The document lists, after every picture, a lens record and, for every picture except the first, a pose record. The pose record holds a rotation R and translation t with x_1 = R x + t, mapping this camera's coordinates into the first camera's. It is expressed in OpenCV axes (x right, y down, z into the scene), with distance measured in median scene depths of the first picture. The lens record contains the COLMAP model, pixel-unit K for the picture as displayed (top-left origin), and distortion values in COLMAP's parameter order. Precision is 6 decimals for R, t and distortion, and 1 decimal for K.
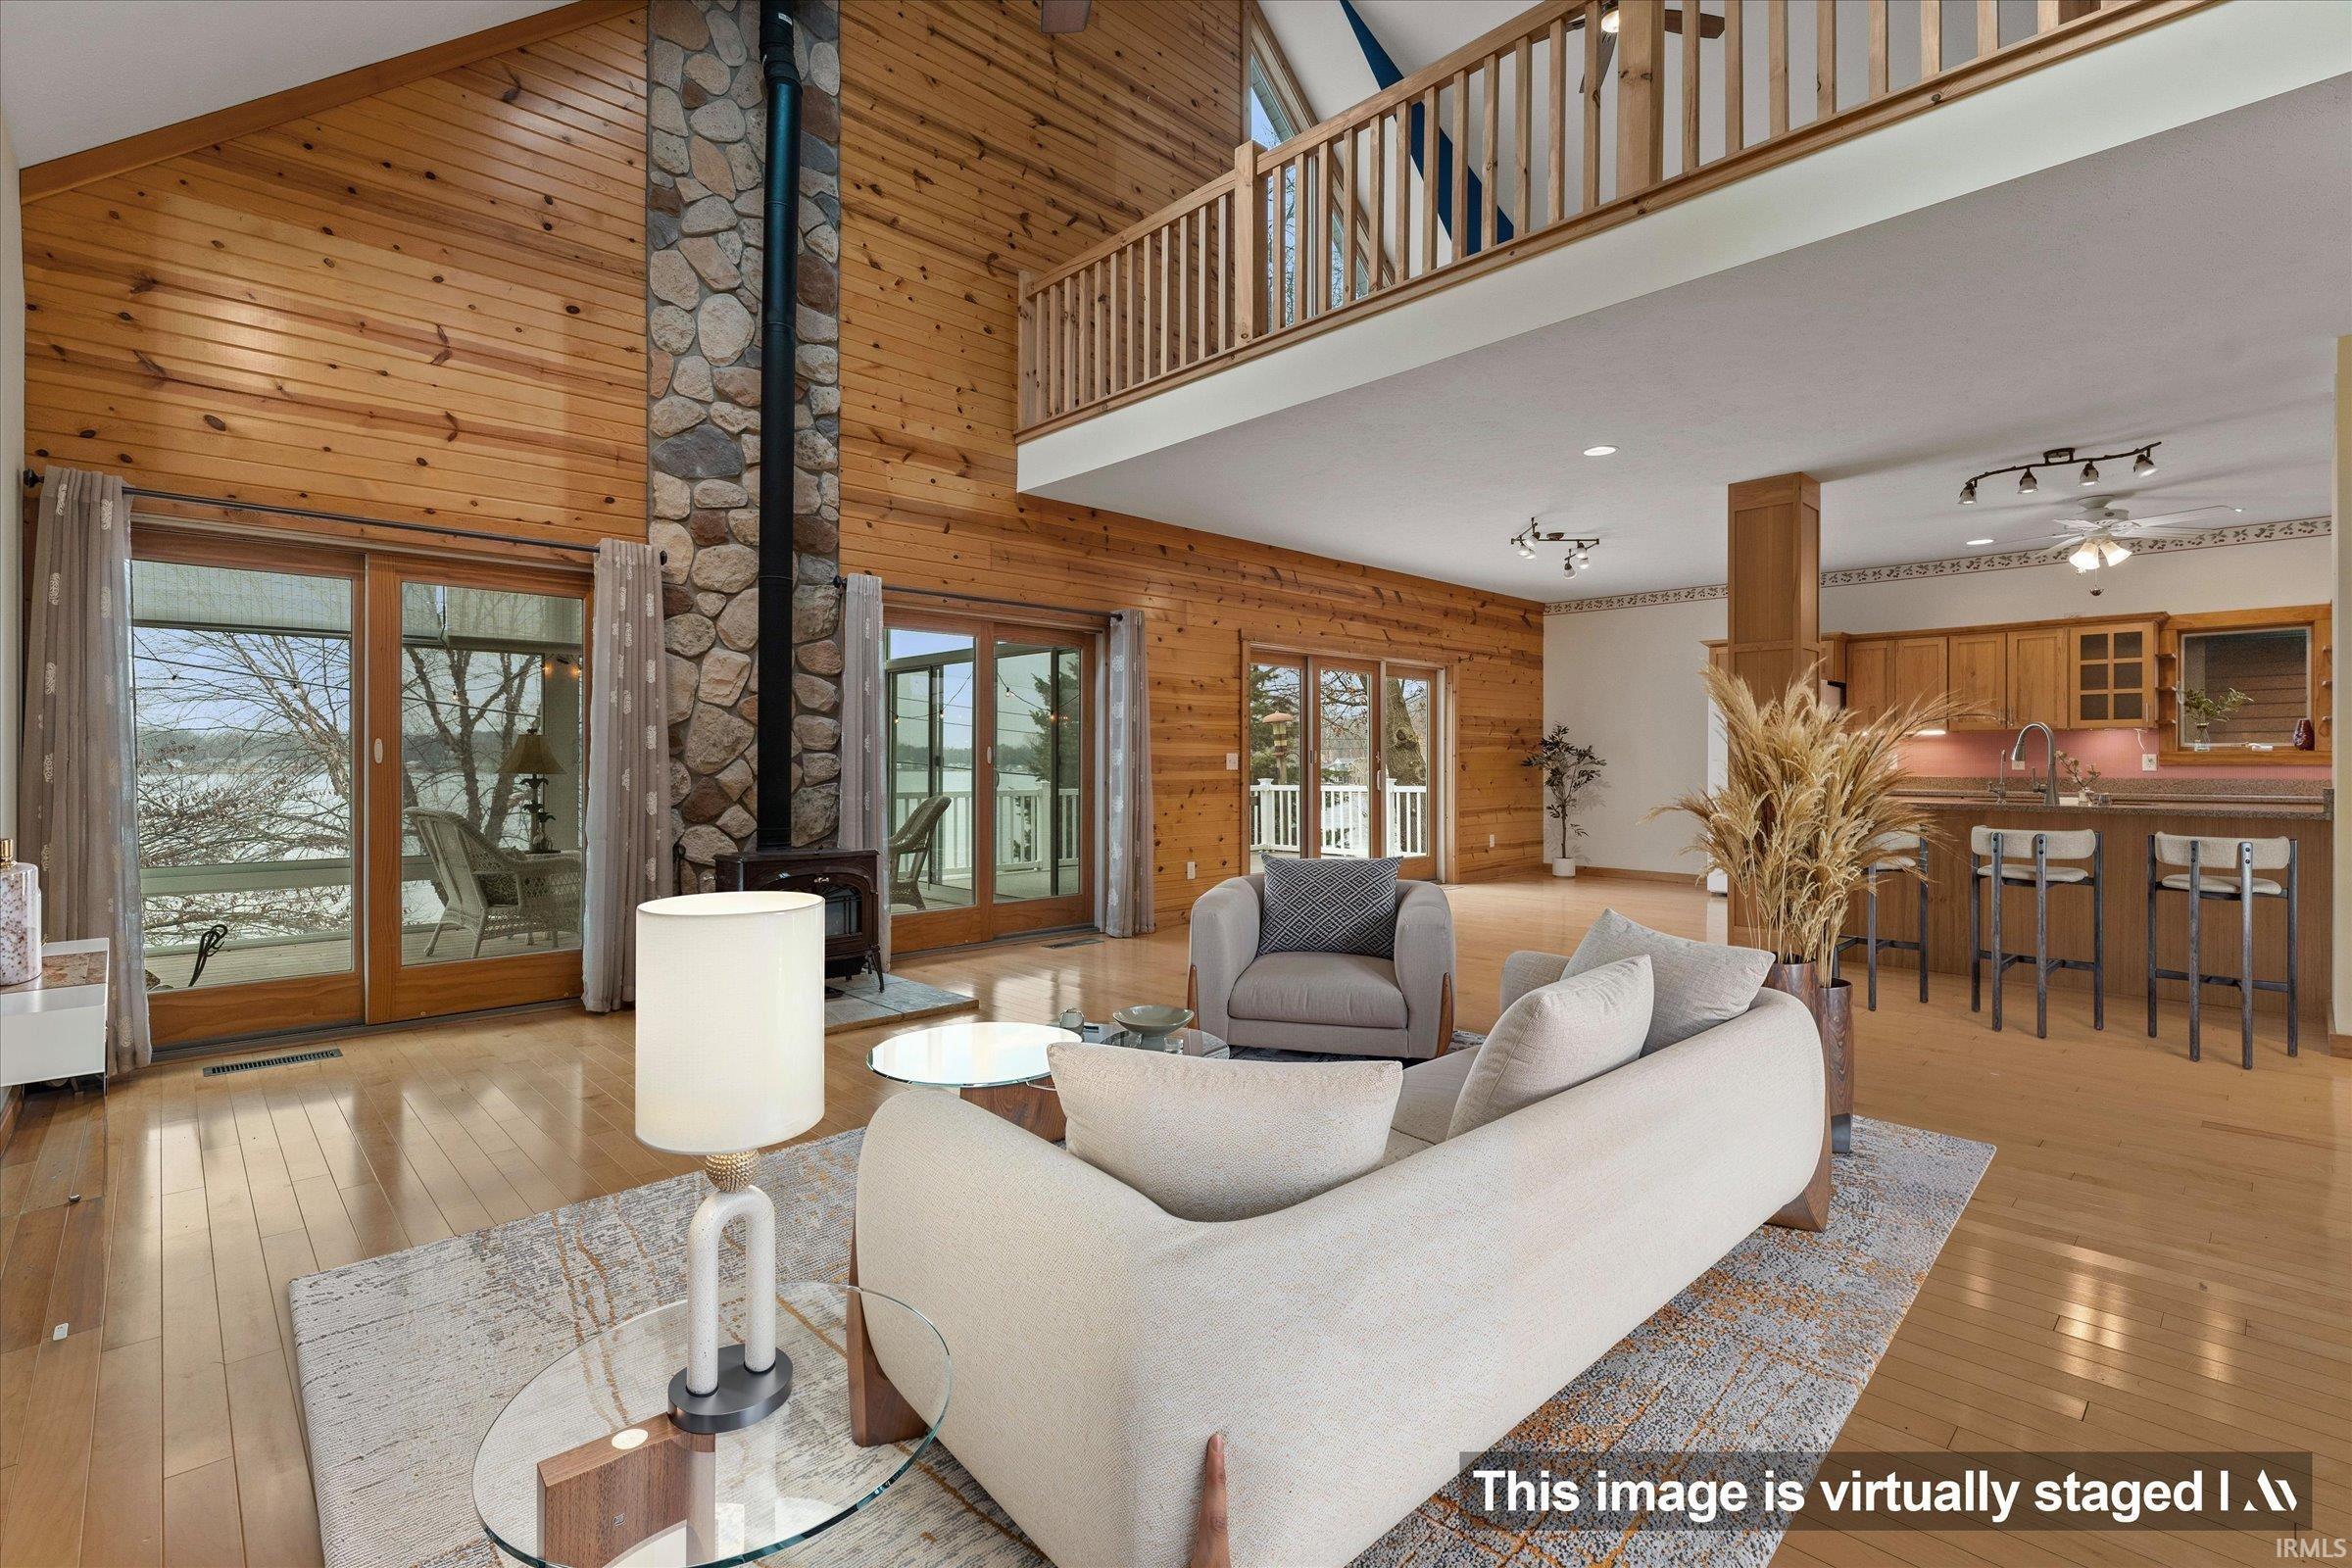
lens RADIAL K [[1066.5, 0, 1171.9], [0, 1066.5, 768.5], [0, 0, 1]] dist [-0.001286, 0.000615]
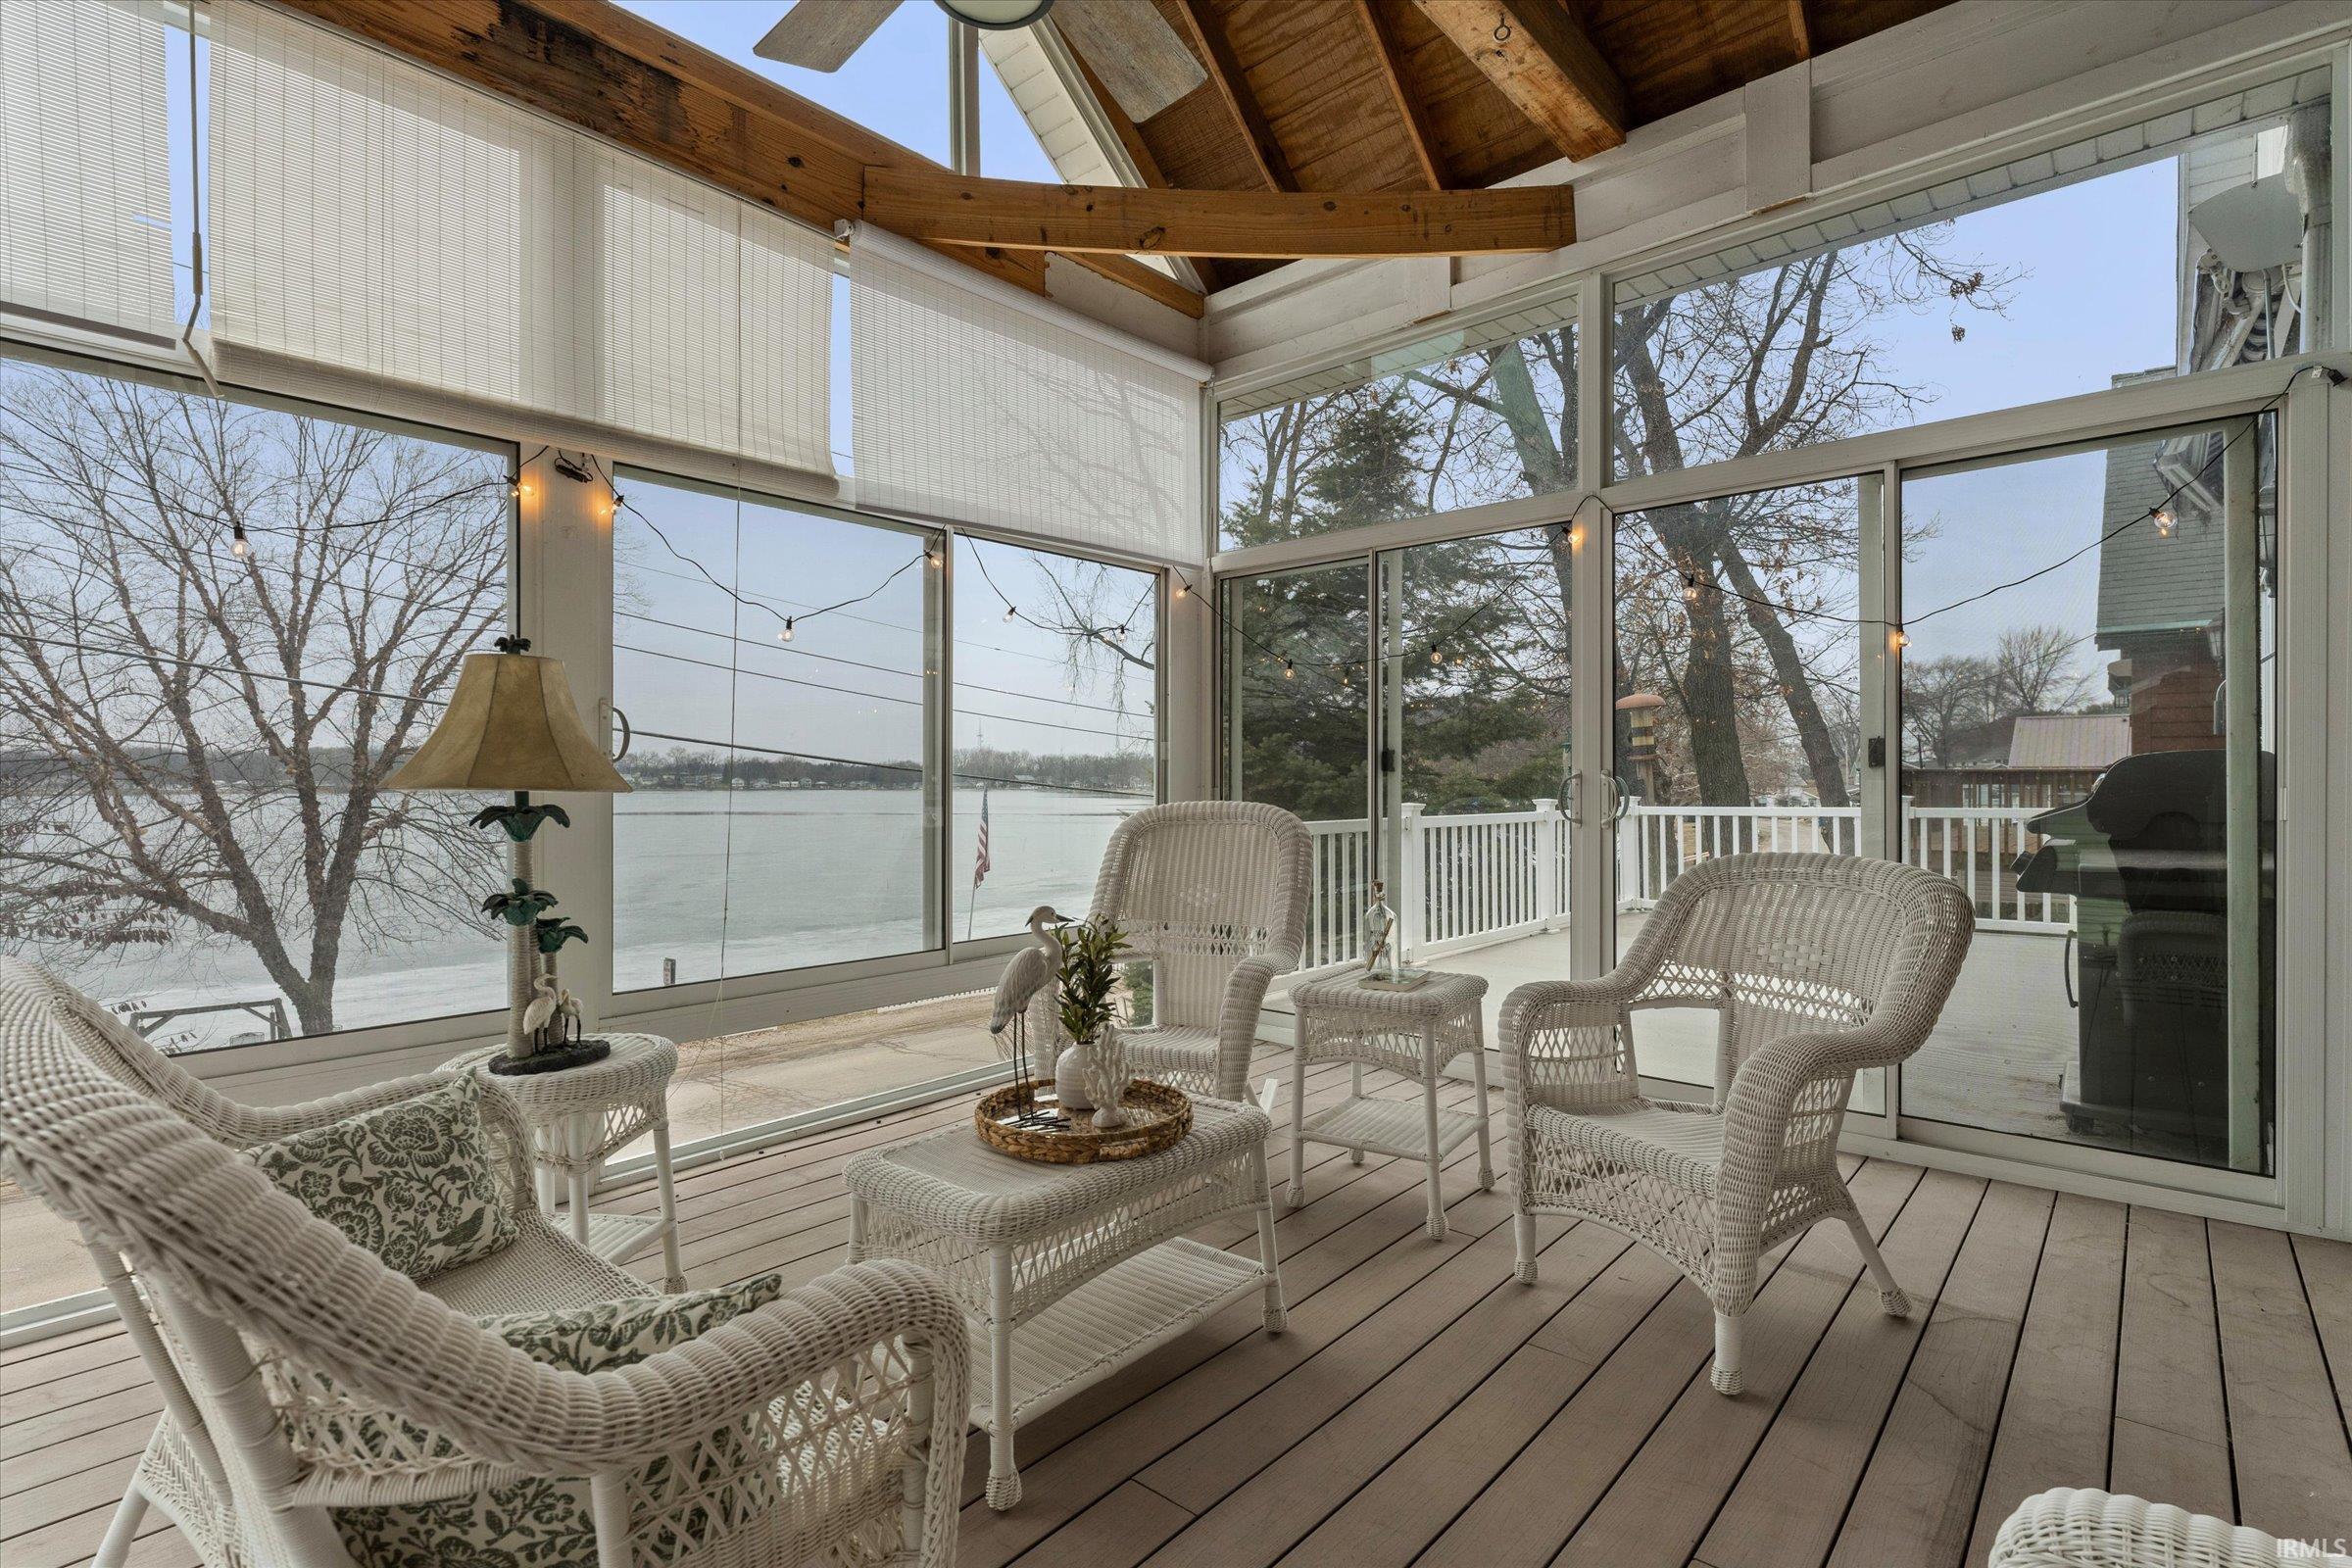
lens RADIAL K [[1106.8, 0, 1180.4], [0, 1106.8, 784.0], [0, 0, 1]] dist [-0.003222, -0.000403]
pose [[0.996338, -0.005275, 0.085341, -0.127720], [0.005304, 0.999986, -0.000114, 0.001211], [-0.085339, 0.000566, 0.996352, 0.196066]]
